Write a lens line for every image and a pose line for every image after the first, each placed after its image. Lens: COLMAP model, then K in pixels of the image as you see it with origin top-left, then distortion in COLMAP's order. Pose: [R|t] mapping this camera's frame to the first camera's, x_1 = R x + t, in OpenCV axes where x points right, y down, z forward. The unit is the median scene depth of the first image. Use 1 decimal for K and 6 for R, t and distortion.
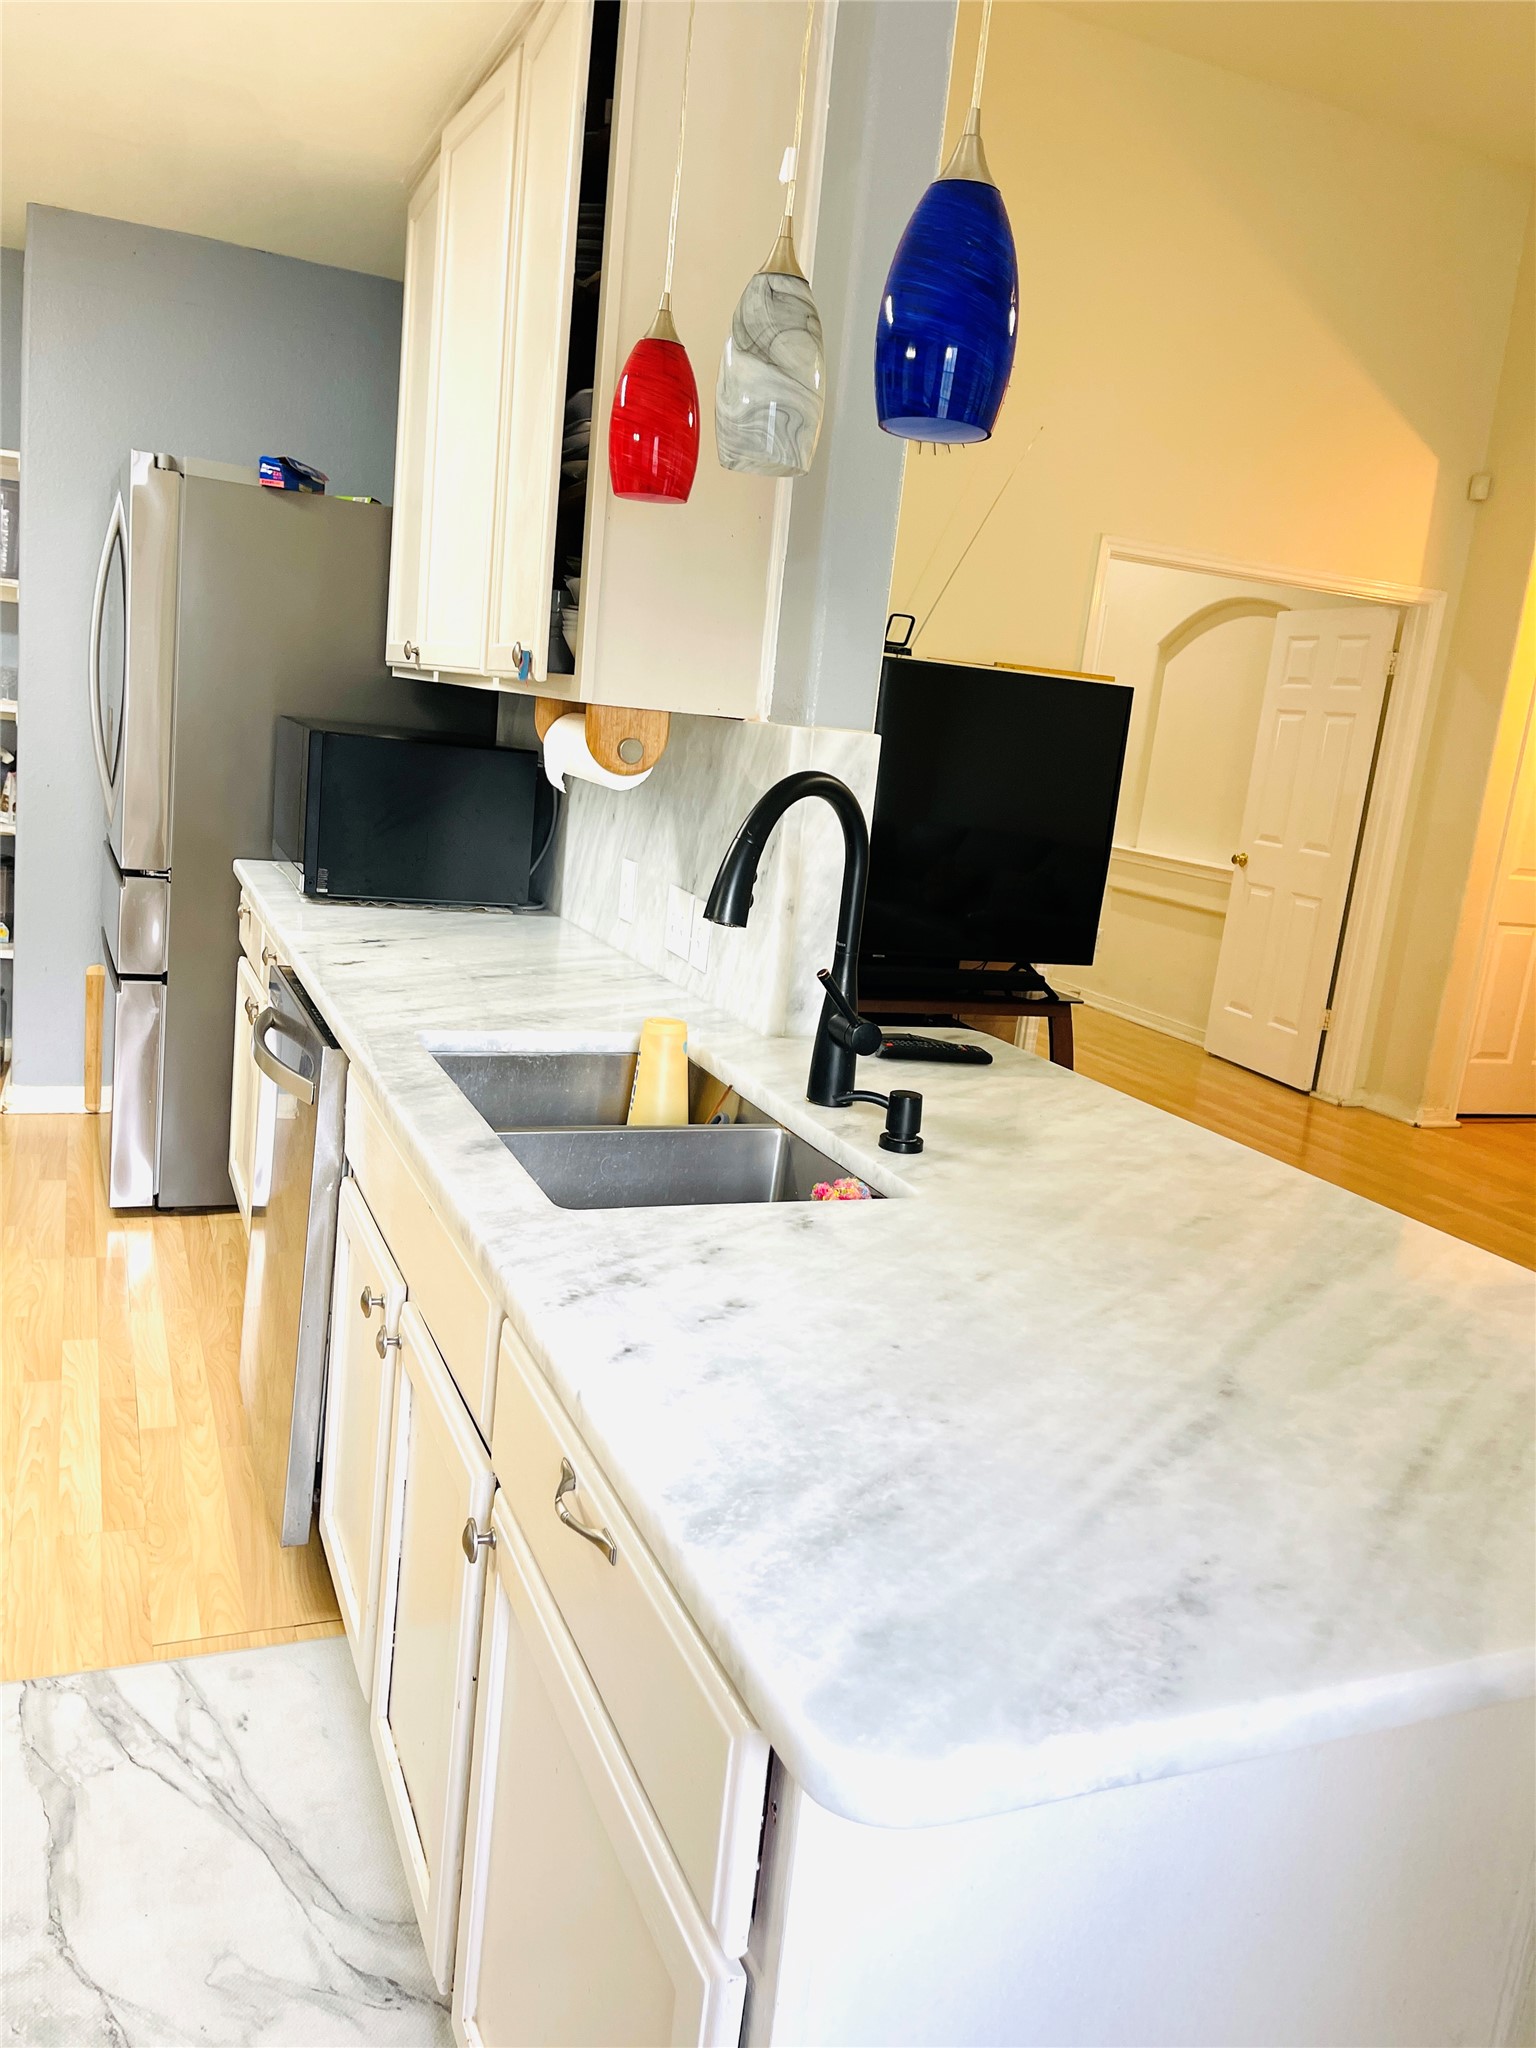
lens RADIAL K [[1541.9, 0, 763.4], [0, 1541.9, 1033.6], [0, 0, 1]] dist [0.076475, -0.097132]
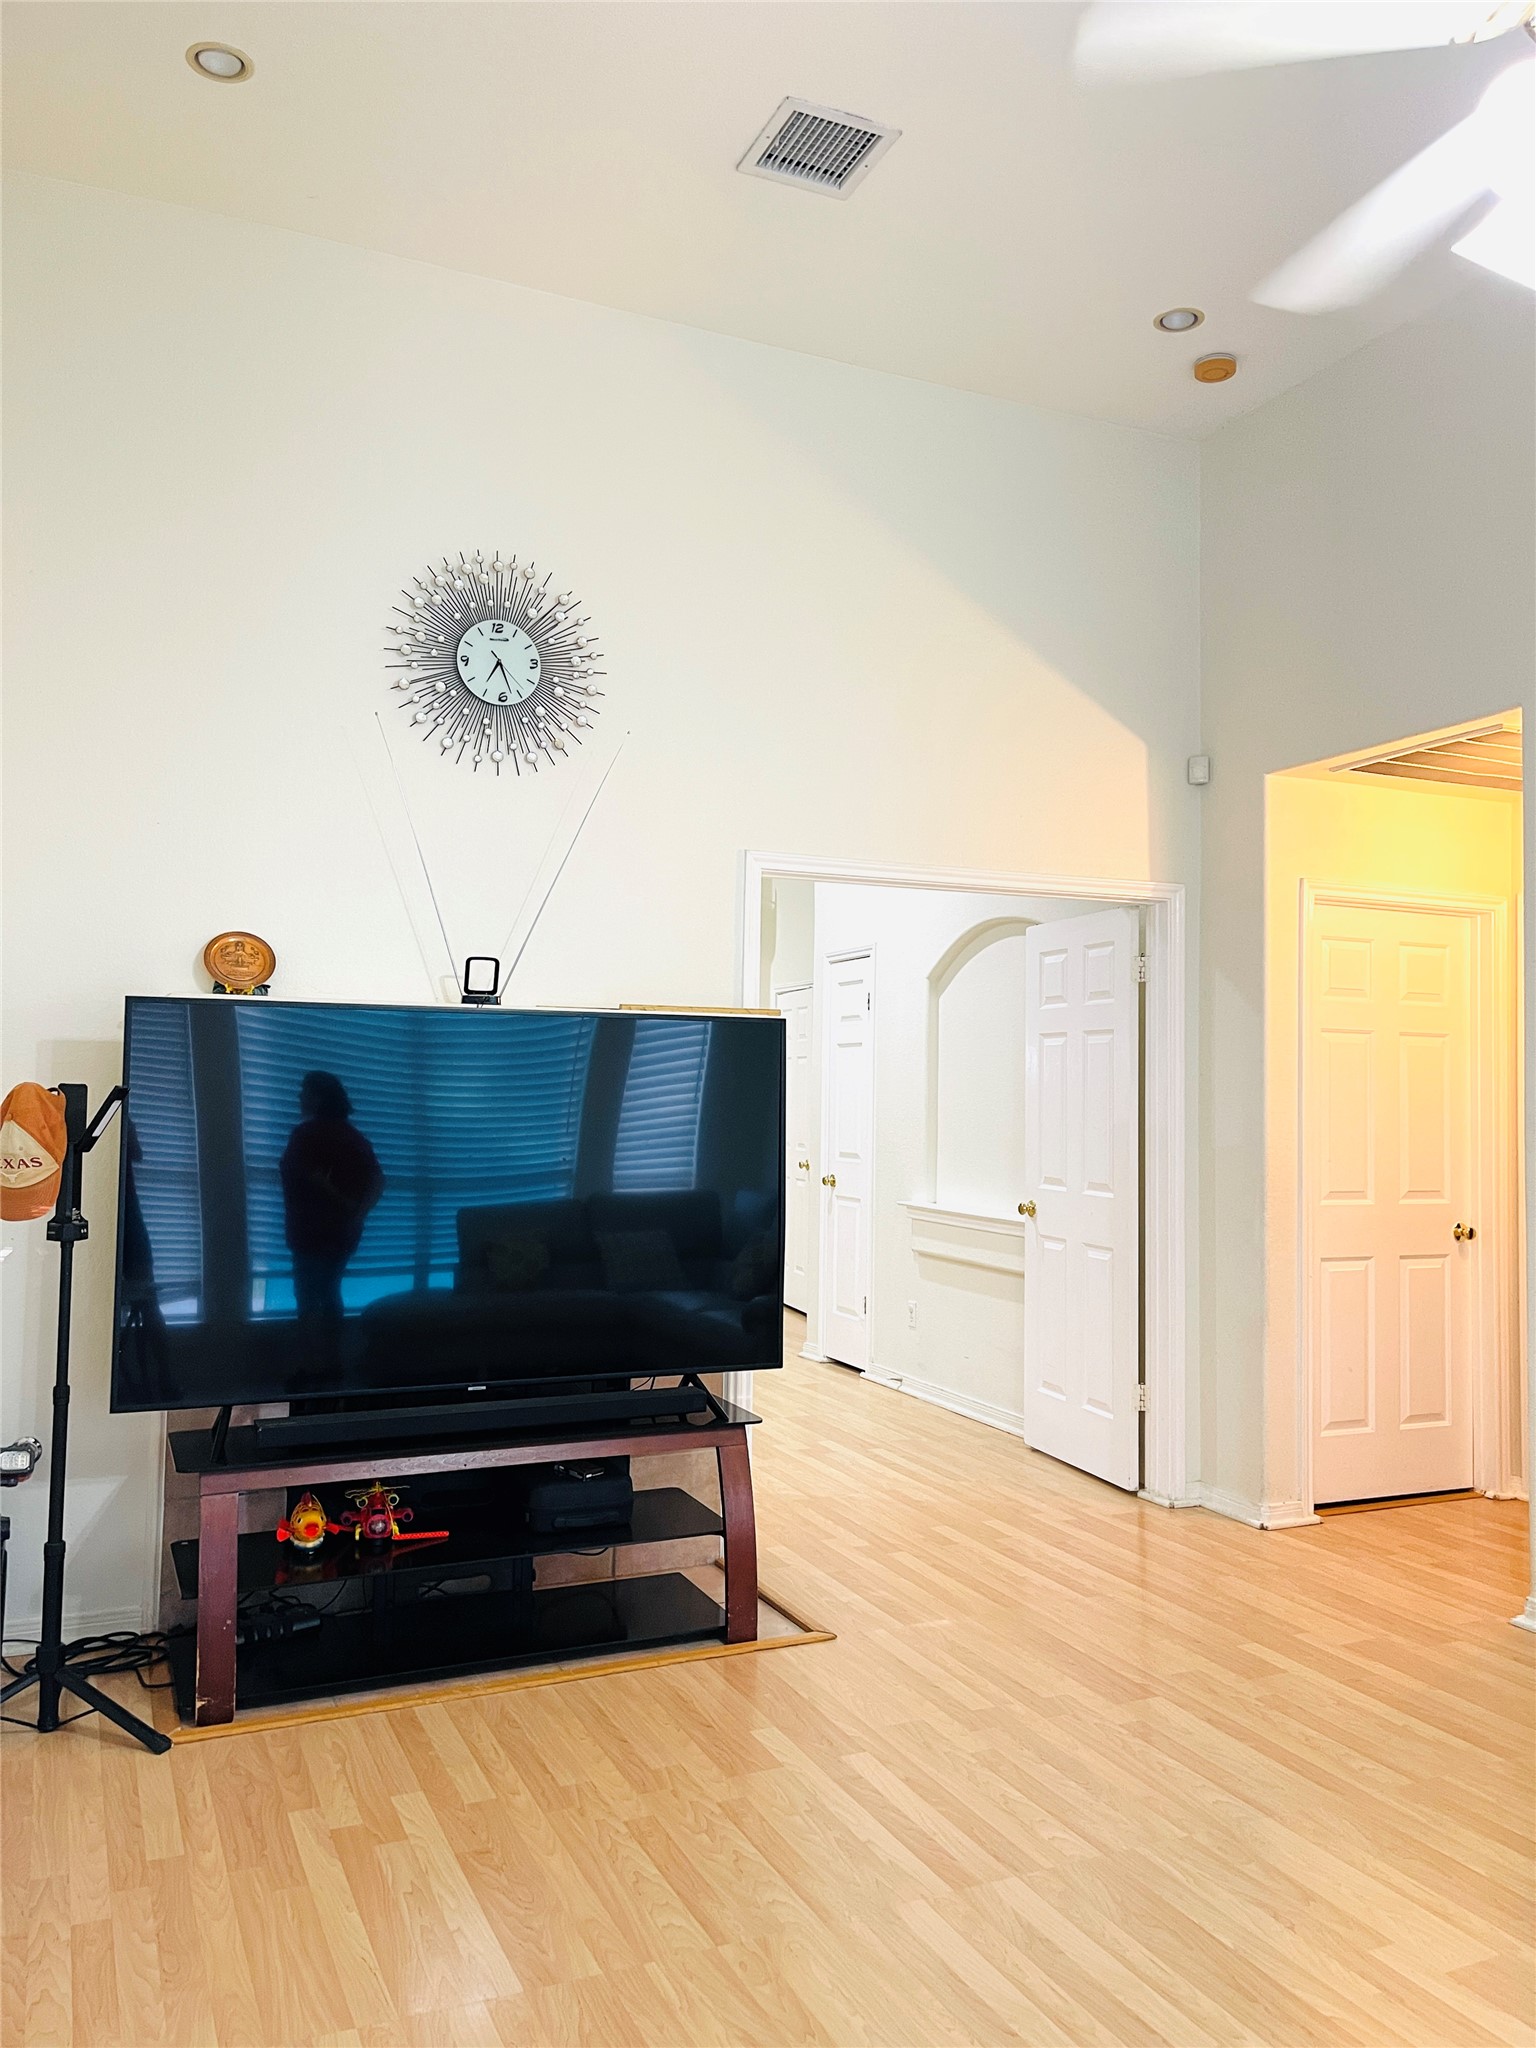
lens RADIAL K [[1526.8, 0, 761.3], [0, 1526.8, 1020.8], [0, 0, 1]] dist [0.007089, -0.042332]
pose [[0.995348, -0.094573, 0.018401, 0.174043], [0.096177, 0.964005, -0.247881, -0.020386], [0.005704, 0.248497, 0.968616, 0.186787]]
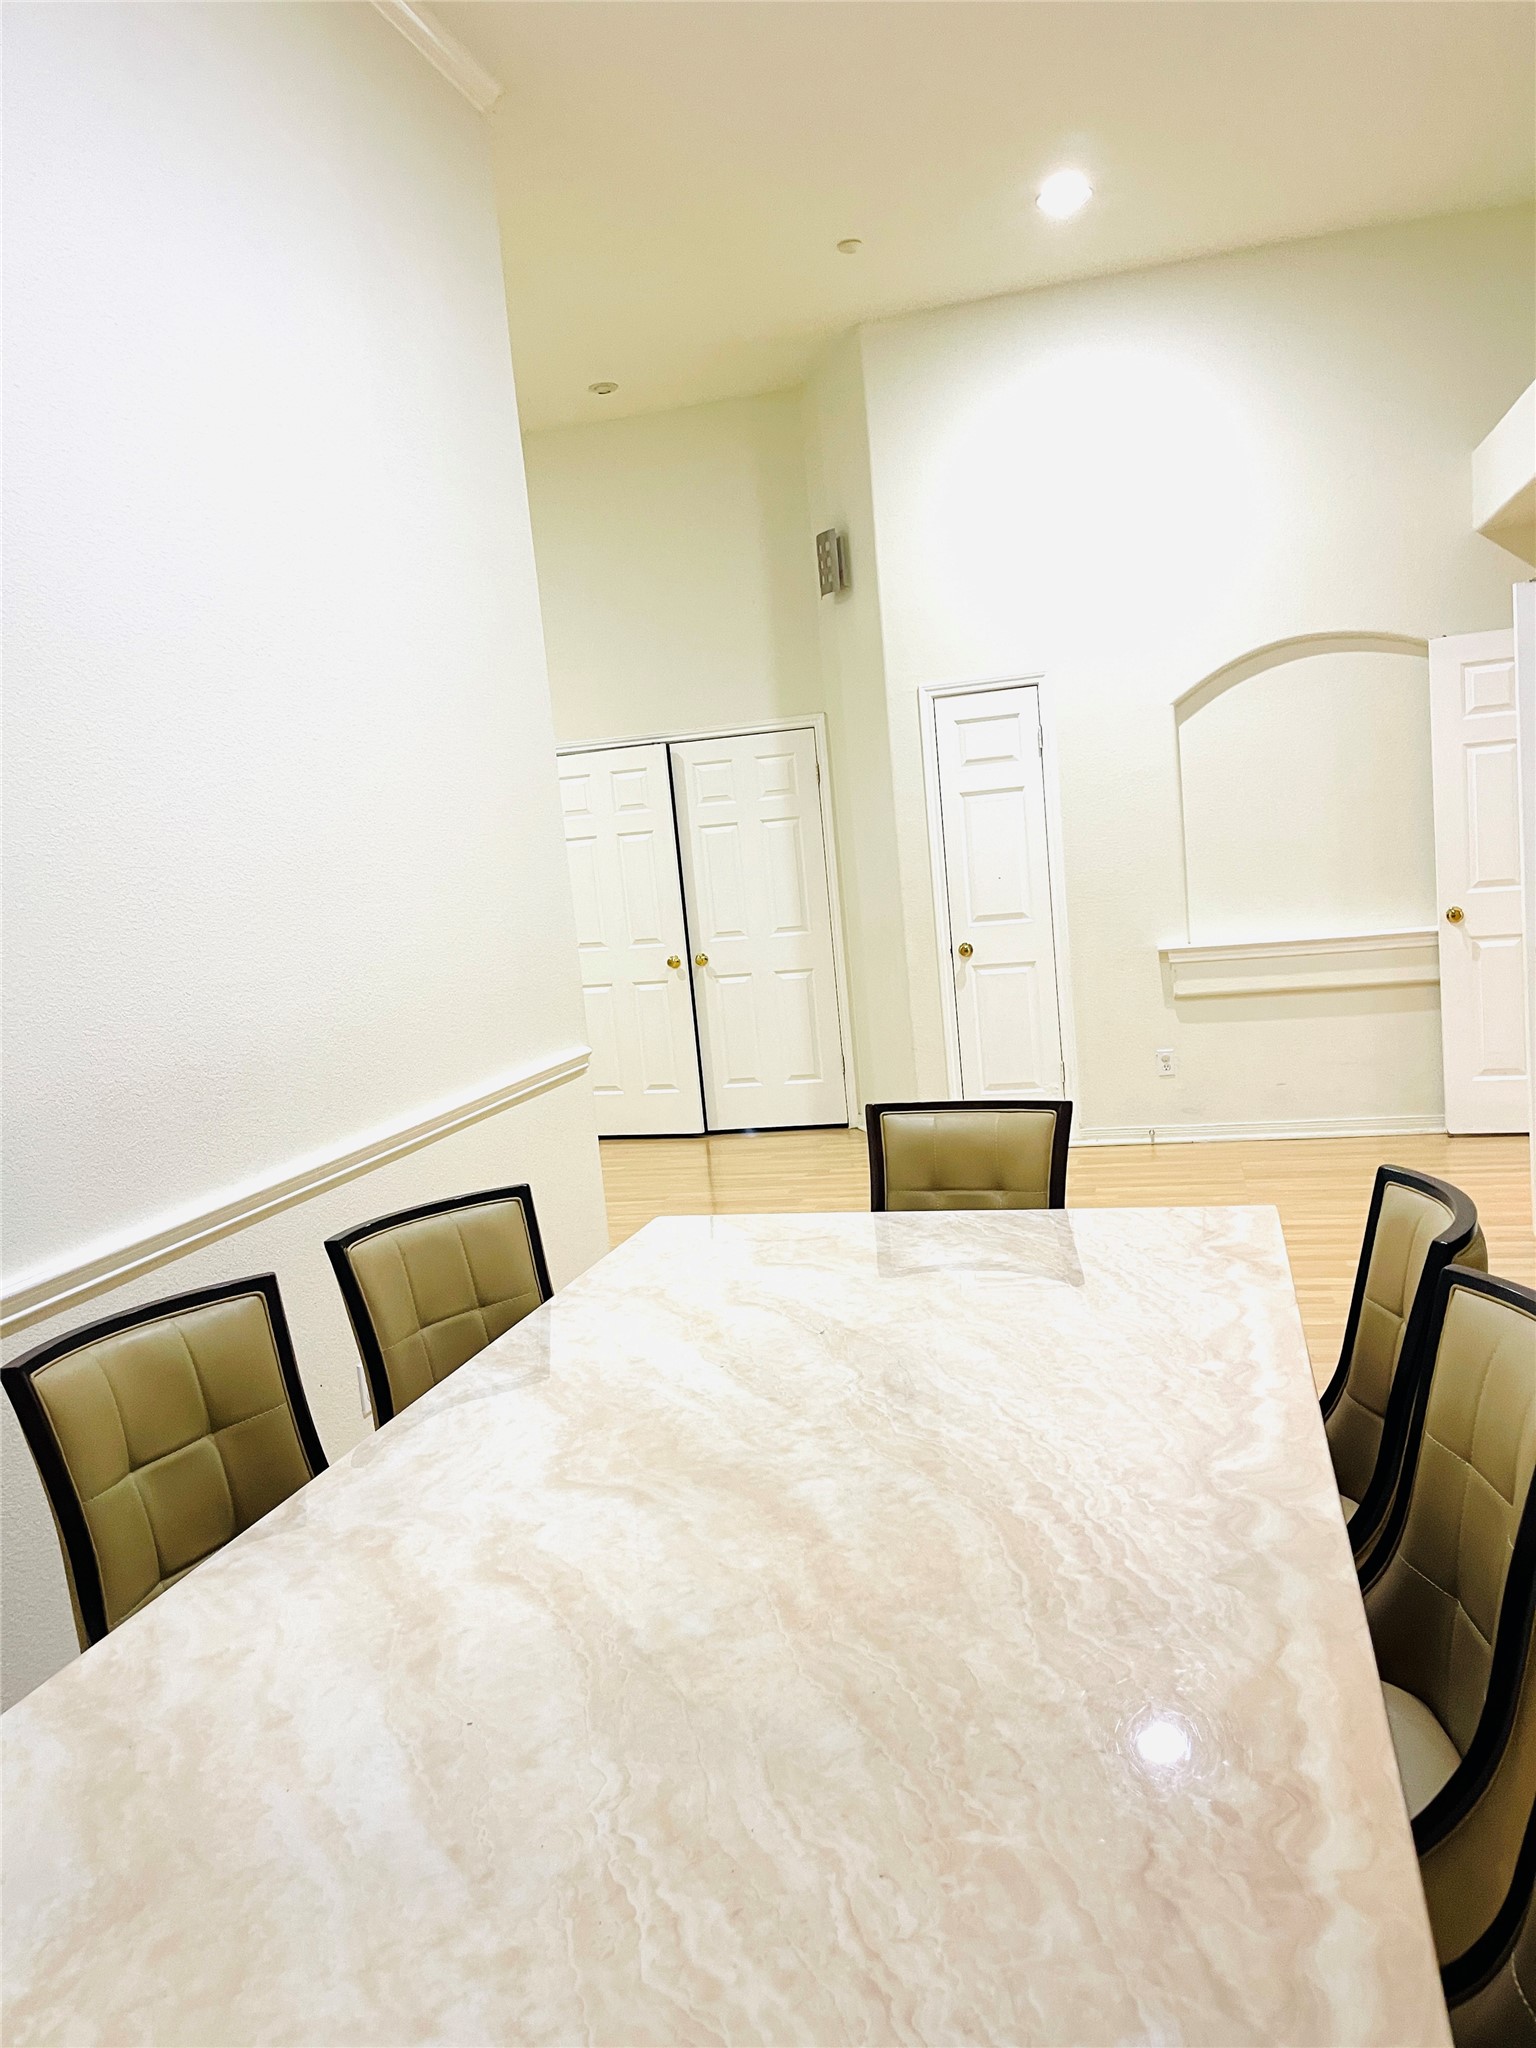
lens RADIAL K [[1541.9, 0, 763.4], [0, 1541.9, 1033.6], [0, 0, 1]] dist [0.076475, -0.097132]
pose [[0.636187, -0.238380, 0.733786, -0.674443], [0.305479, 0.951175, 0.044154, -0.230905], [-0.708484, 0.196066, 0.677945, 0.775331]]
